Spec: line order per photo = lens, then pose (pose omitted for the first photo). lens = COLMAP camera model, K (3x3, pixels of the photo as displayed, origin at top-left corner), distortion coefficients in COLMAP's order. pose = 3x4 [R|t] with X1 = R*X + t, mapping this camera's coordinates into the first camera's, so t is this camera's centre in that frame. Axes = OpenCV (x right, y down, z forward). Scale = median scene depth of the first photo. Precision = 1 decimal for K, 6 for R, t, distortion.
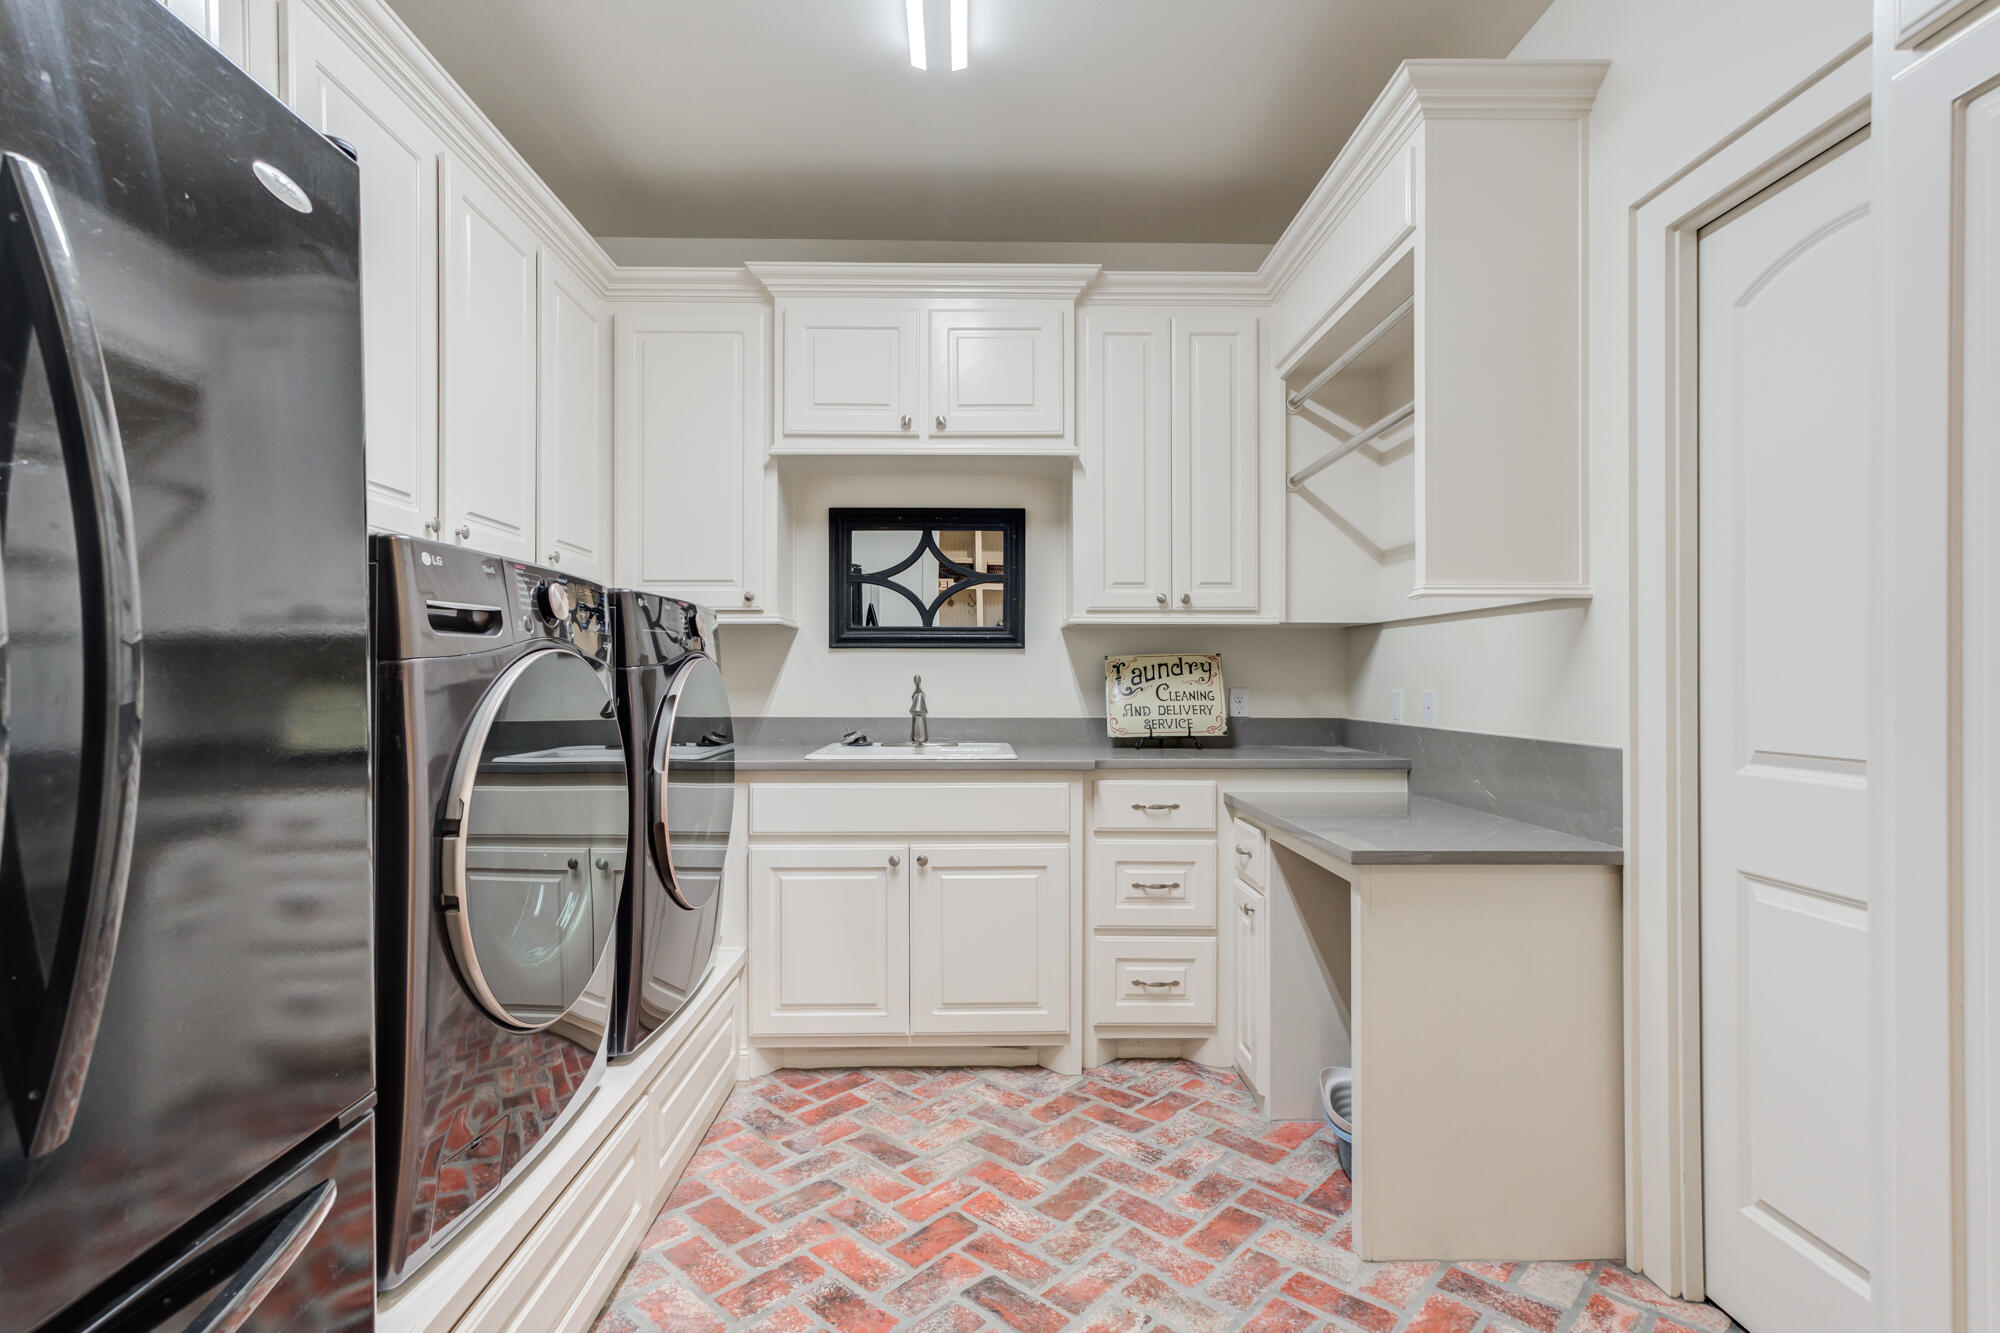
lens RADIAL K [[998.6, 0, 999.4], [0, 998.6, 677.9], [0, 0, 1]] dist [-0.013970, 0.008983]
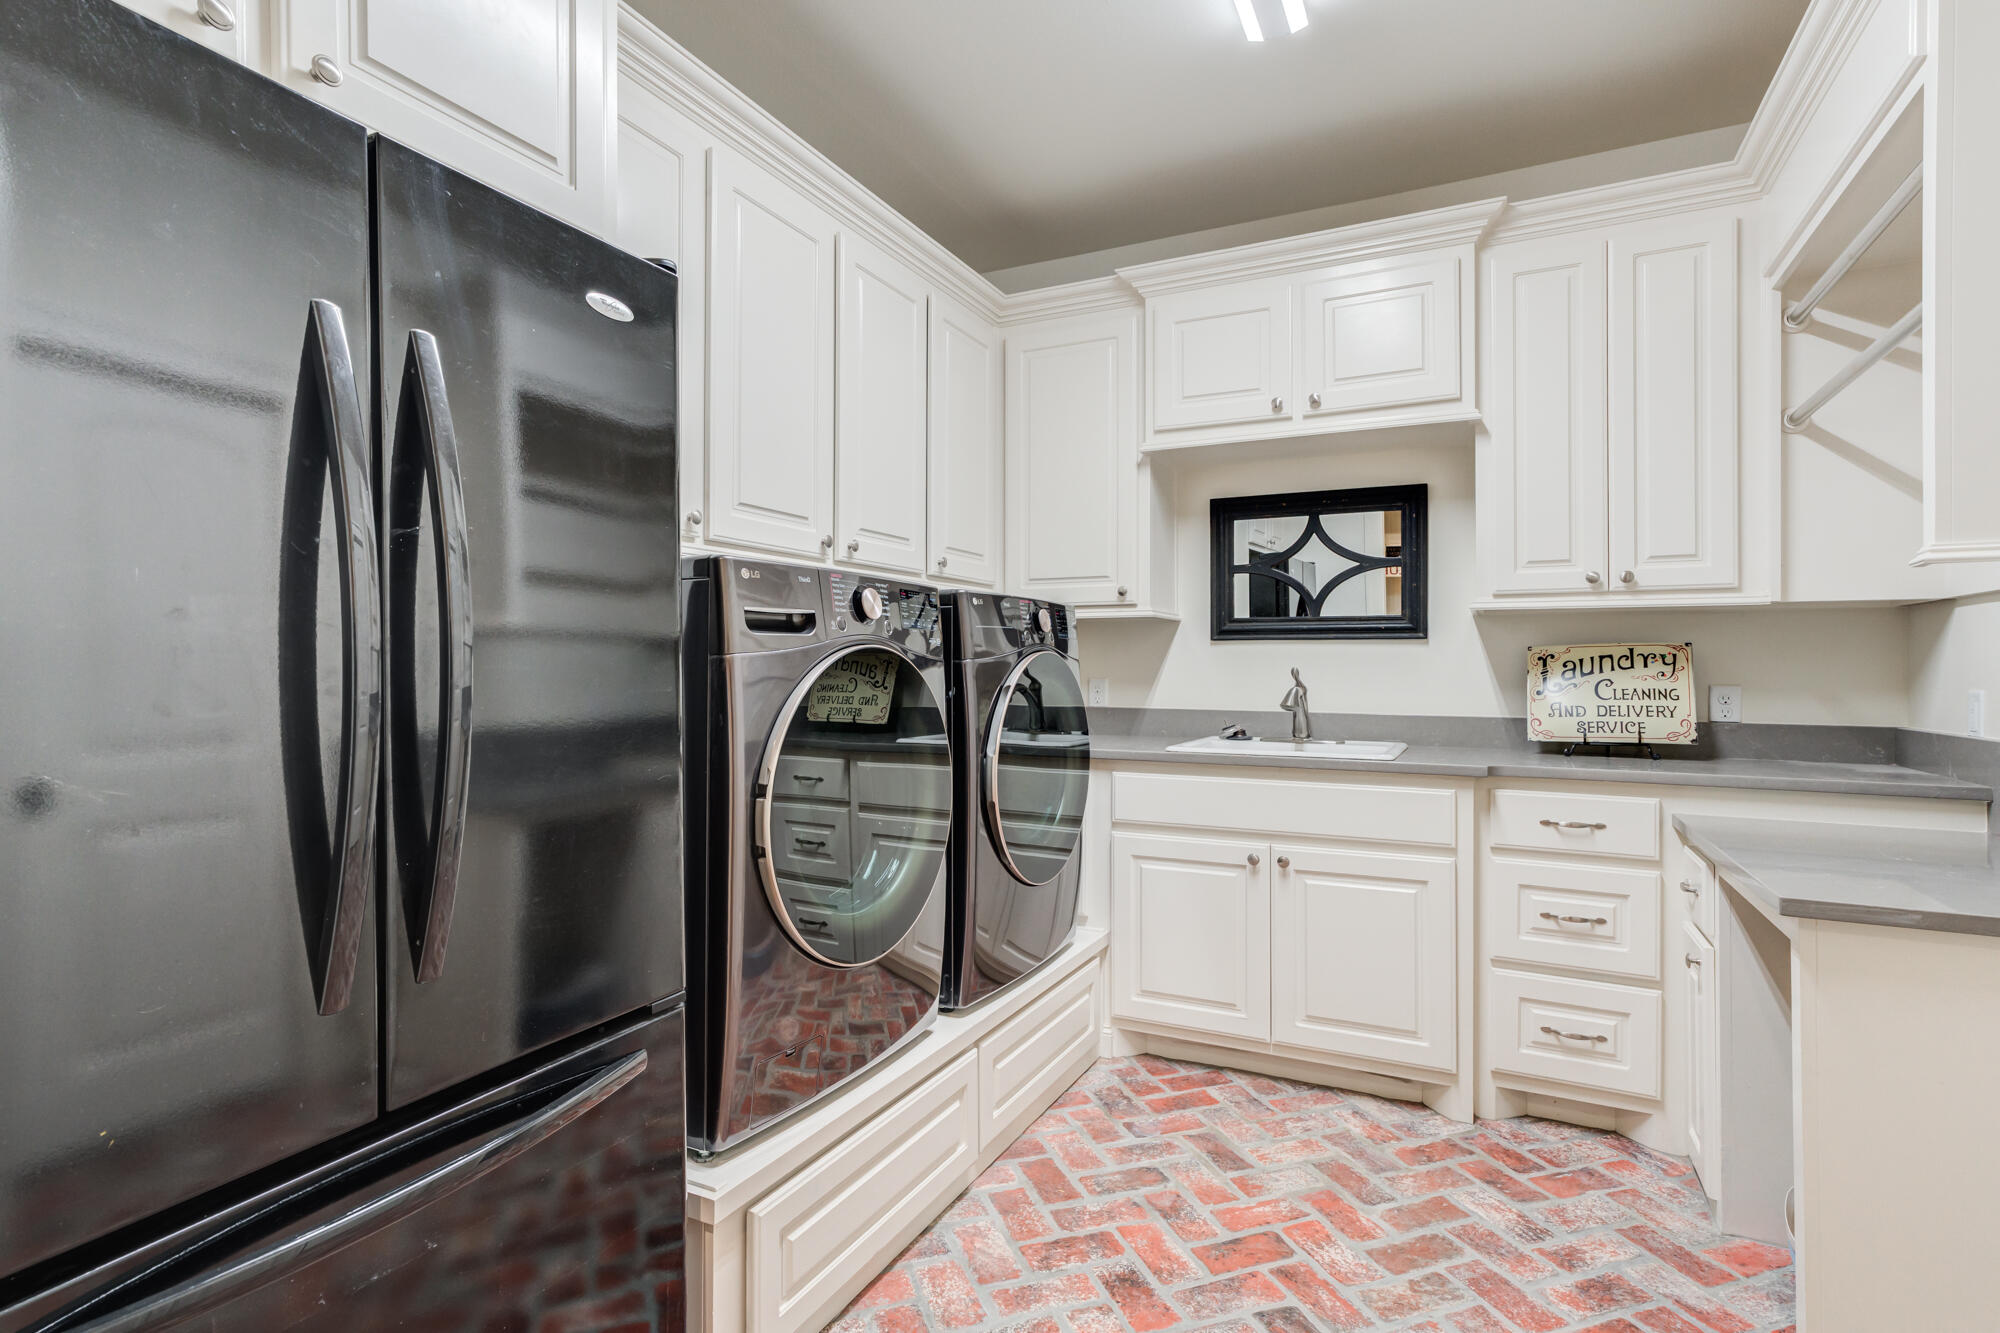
lens RADIAL K [[998.6, 0, 958.0], [0, 998.6, 663.9], [0, 0, 1]] dist [-0.013970, 0.008983]
pose [[0.875740, 0.001027, -0.482781, 0.109280], [-0.003975, 0.999979, -0.005084, -0.000392], [0.482766, 0.006371, 0.875726, 0.013092]]
